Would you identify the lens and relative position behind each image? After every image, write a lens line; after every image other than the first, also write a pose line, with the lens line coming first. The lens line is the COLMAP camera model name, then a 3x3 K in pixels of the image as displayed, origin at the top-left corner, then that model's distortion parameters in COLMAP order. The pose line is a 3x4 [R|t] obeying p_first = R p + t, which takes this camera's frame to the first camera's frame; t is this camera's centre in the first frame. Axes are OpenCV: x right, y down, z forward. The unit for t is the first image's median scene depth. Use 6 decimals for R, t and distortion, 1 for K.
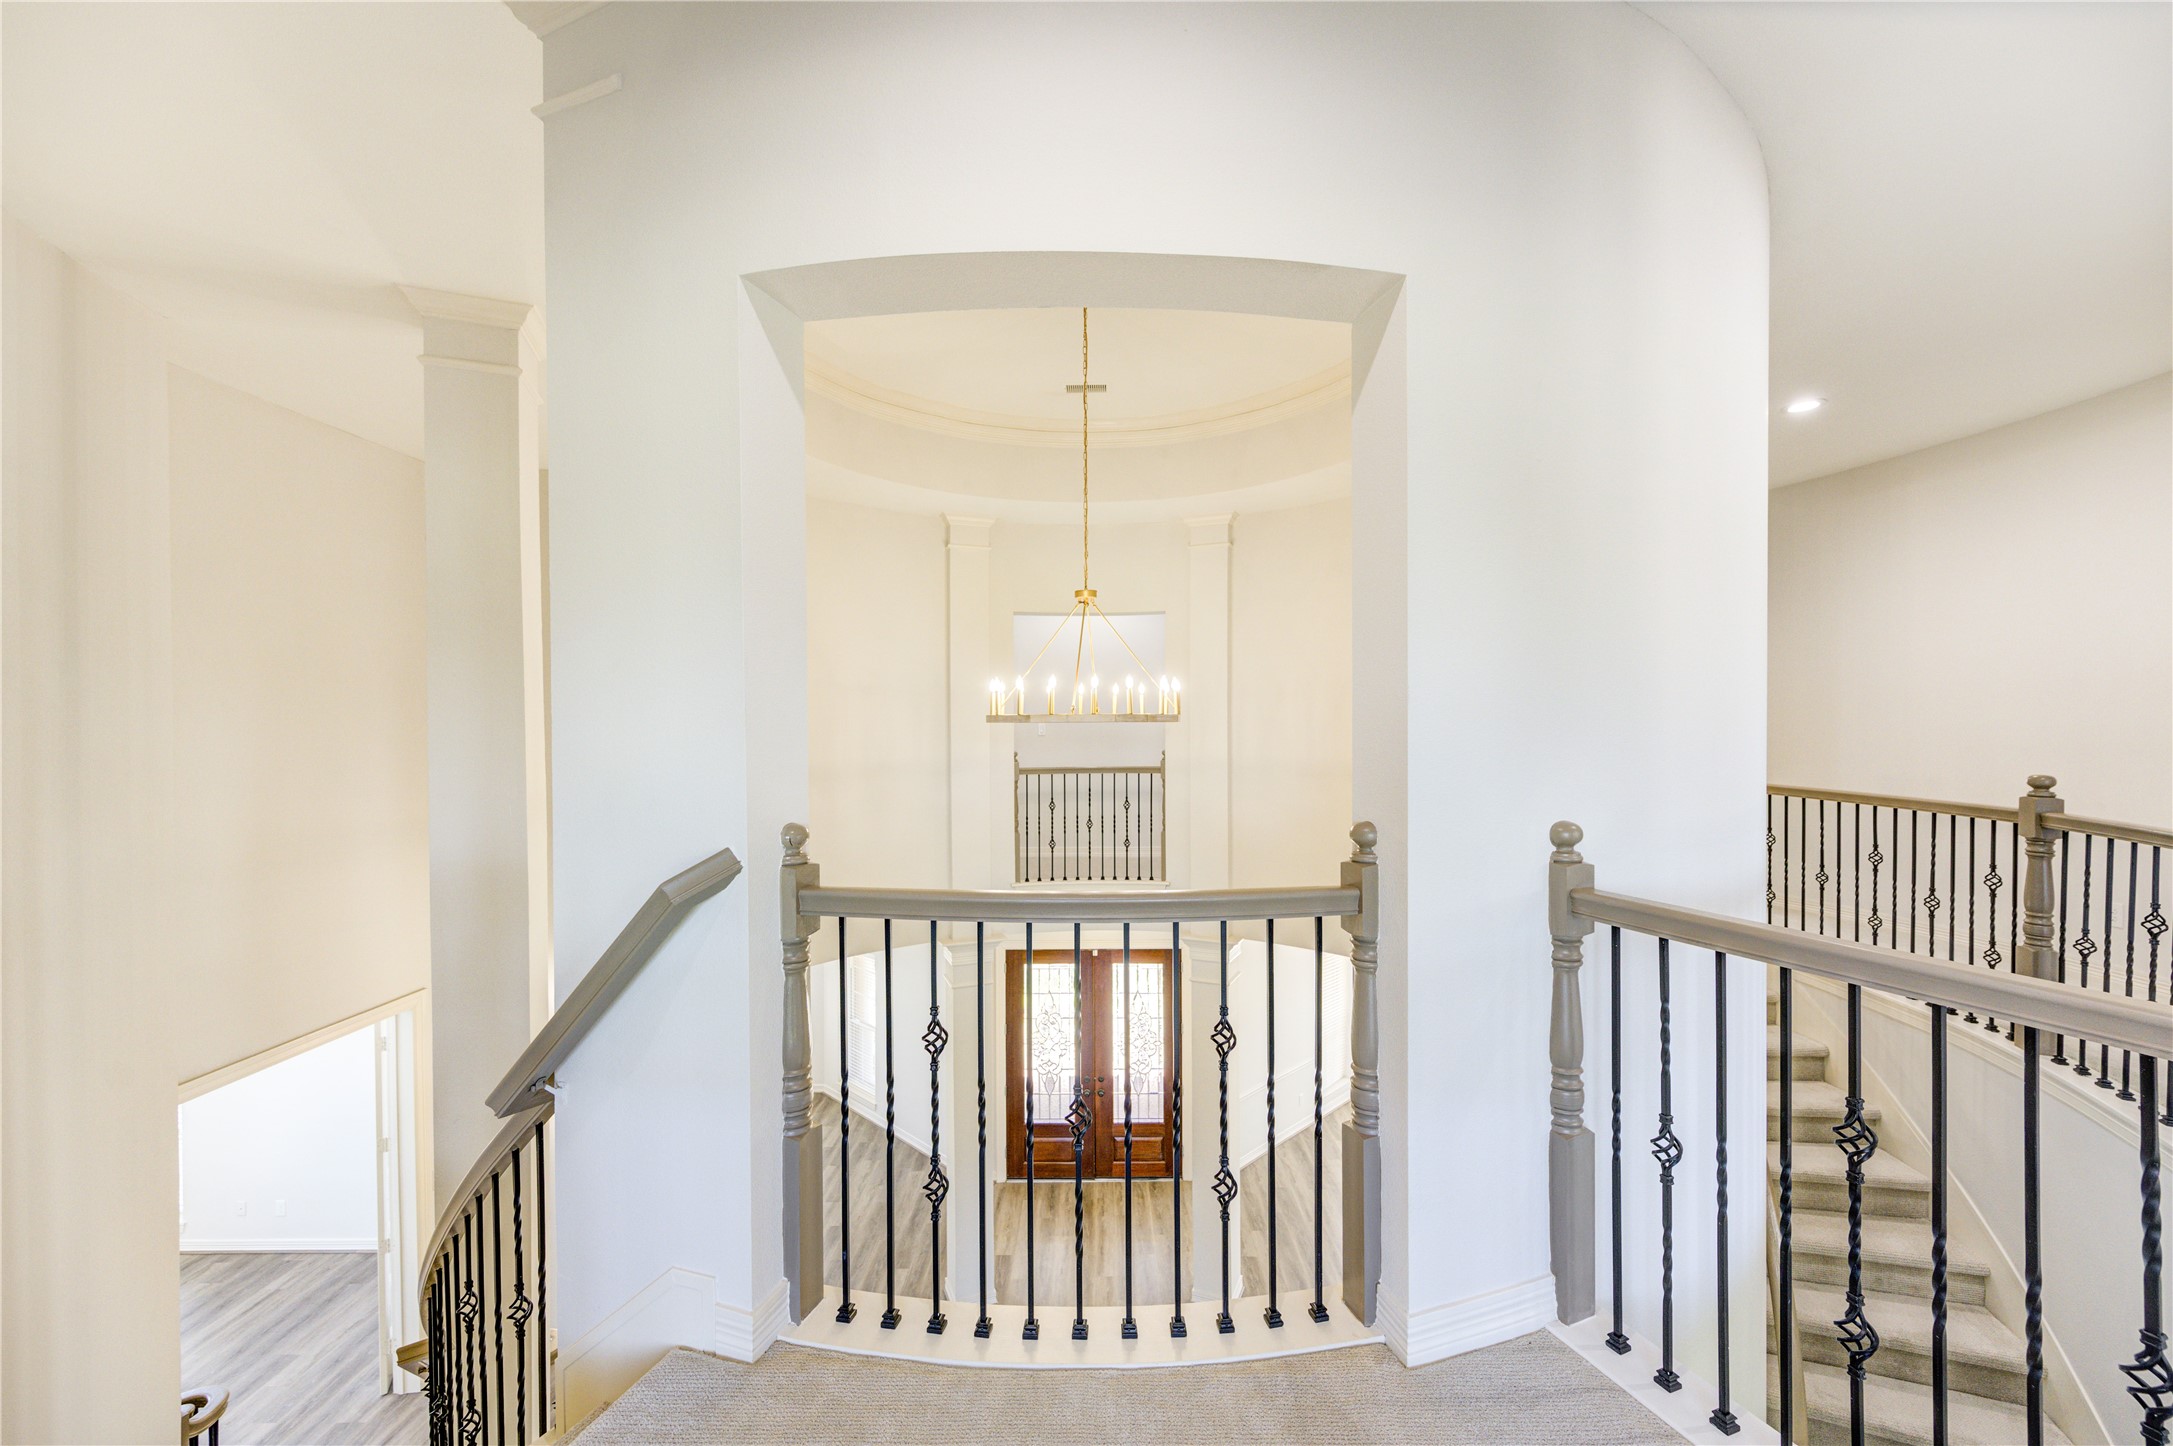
lens RADIAL K [[856.7, 0, 1093.2], [0, 856.7, 725.7], [0, 0, 1]] dist [0.000431, -0.000296]
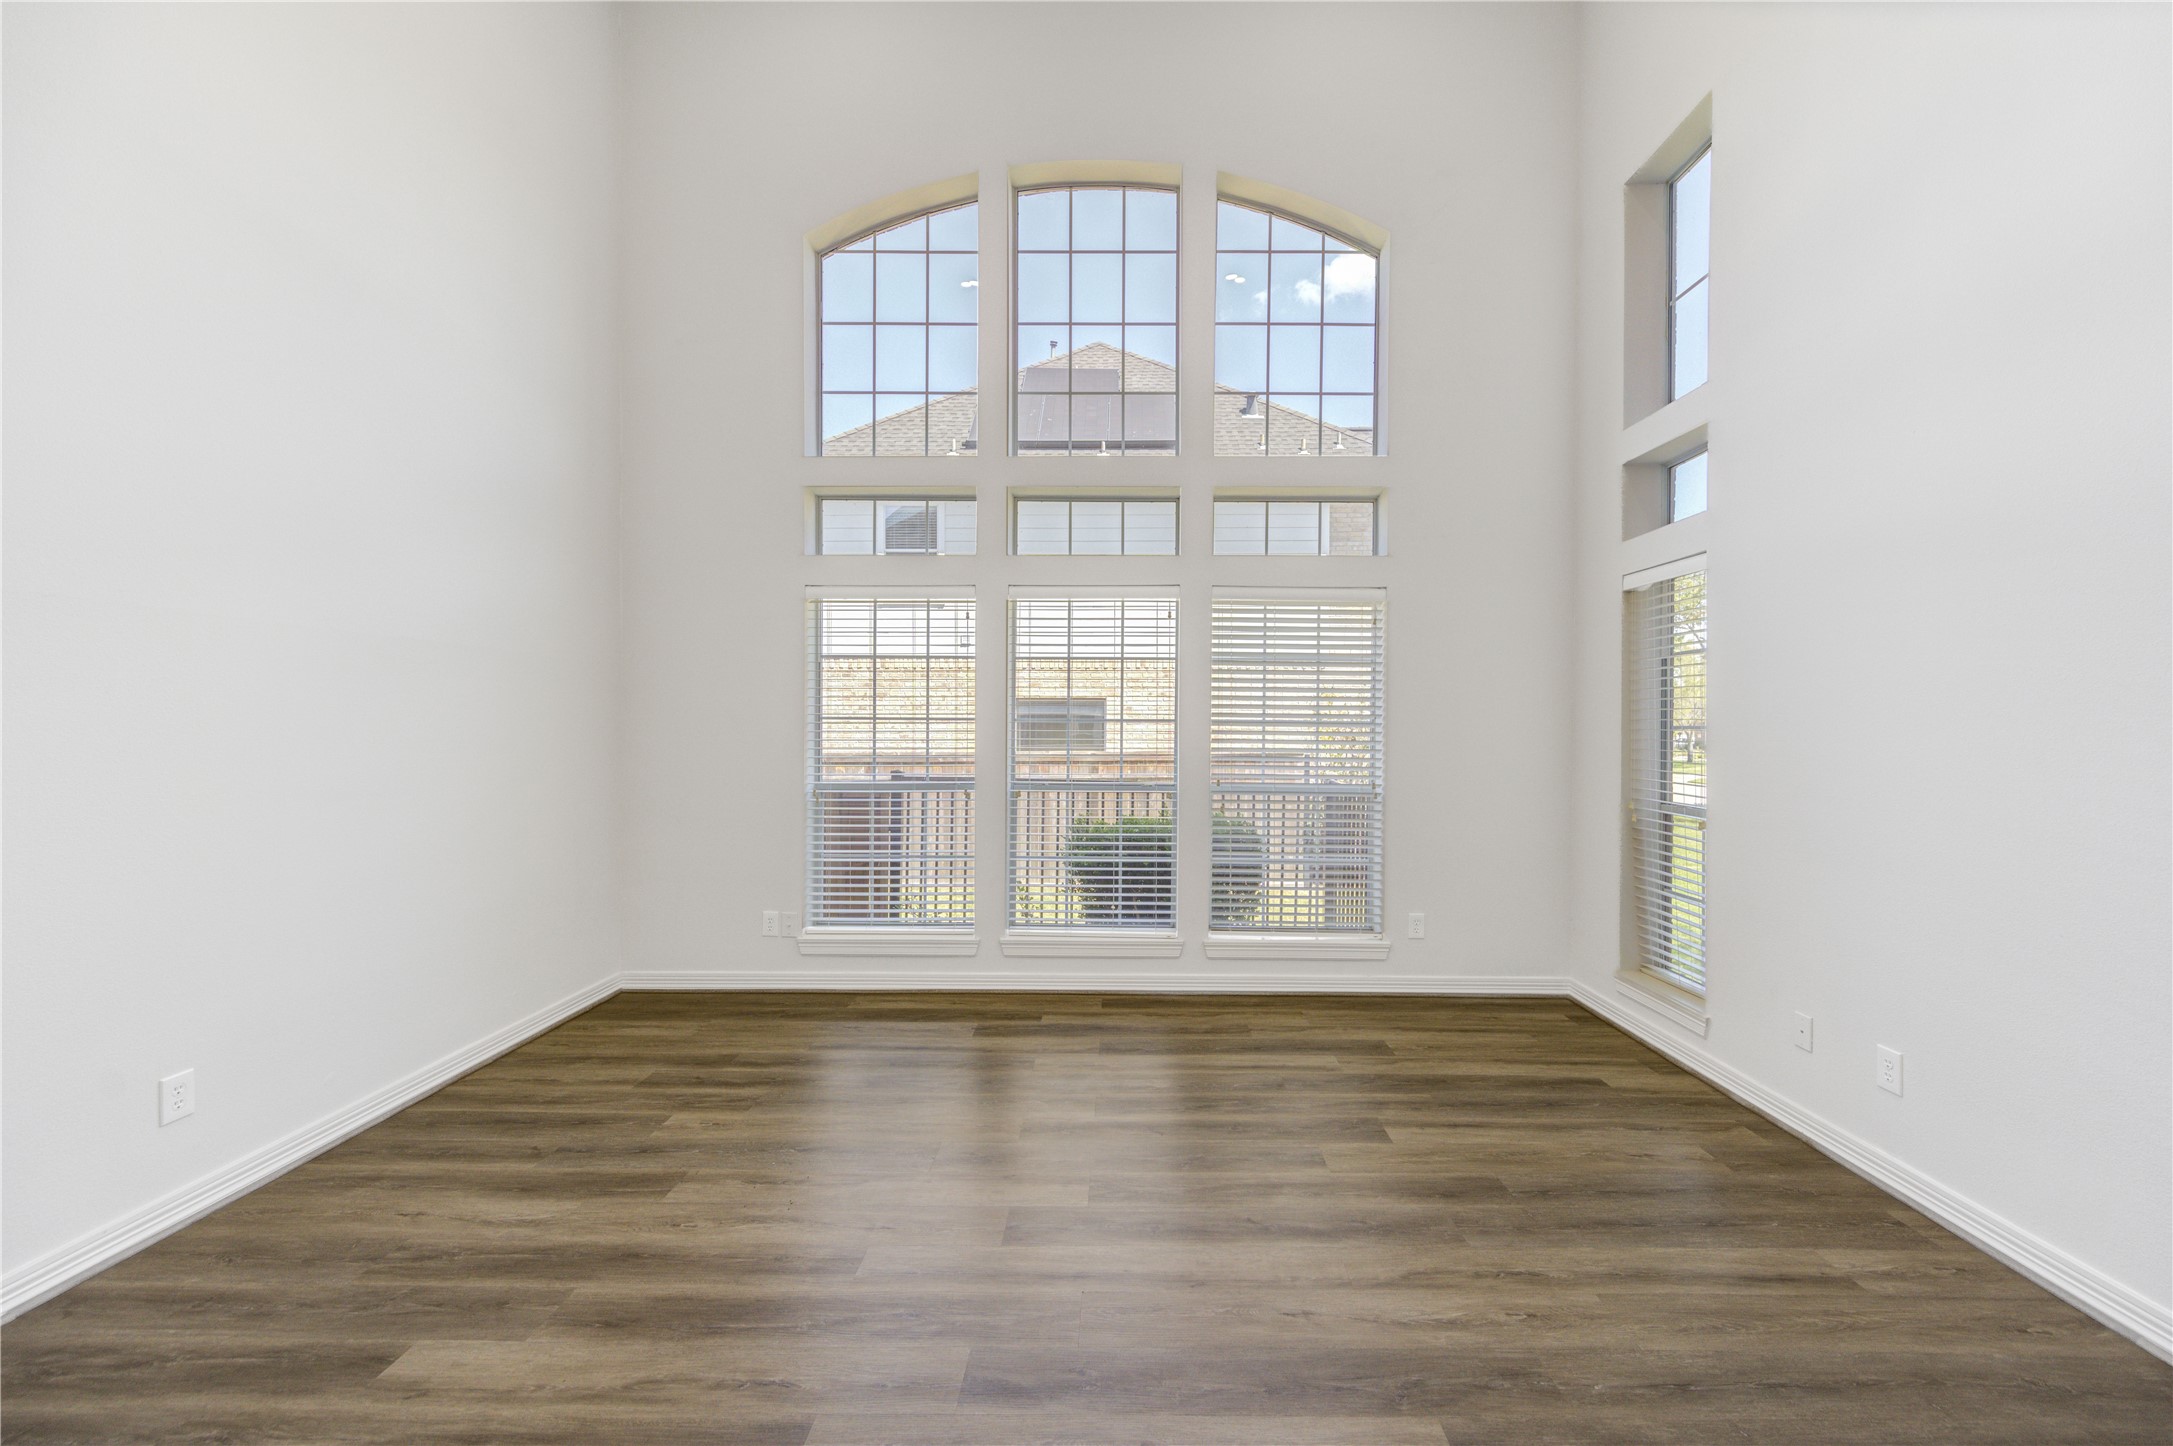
lens RADIAL K [[856.7, 0, 1098.0], [0, 856.7, 717.2], [0, 0, 1]] dist [0.000431, -0.000296]
pose [[-0.002638, 0.012104, -0.999923, -0.621699], [-0.015856, 0.999801, 0.012145, 0.440537], [0.999871, 0.015887, -0.002446, 0.704838]]
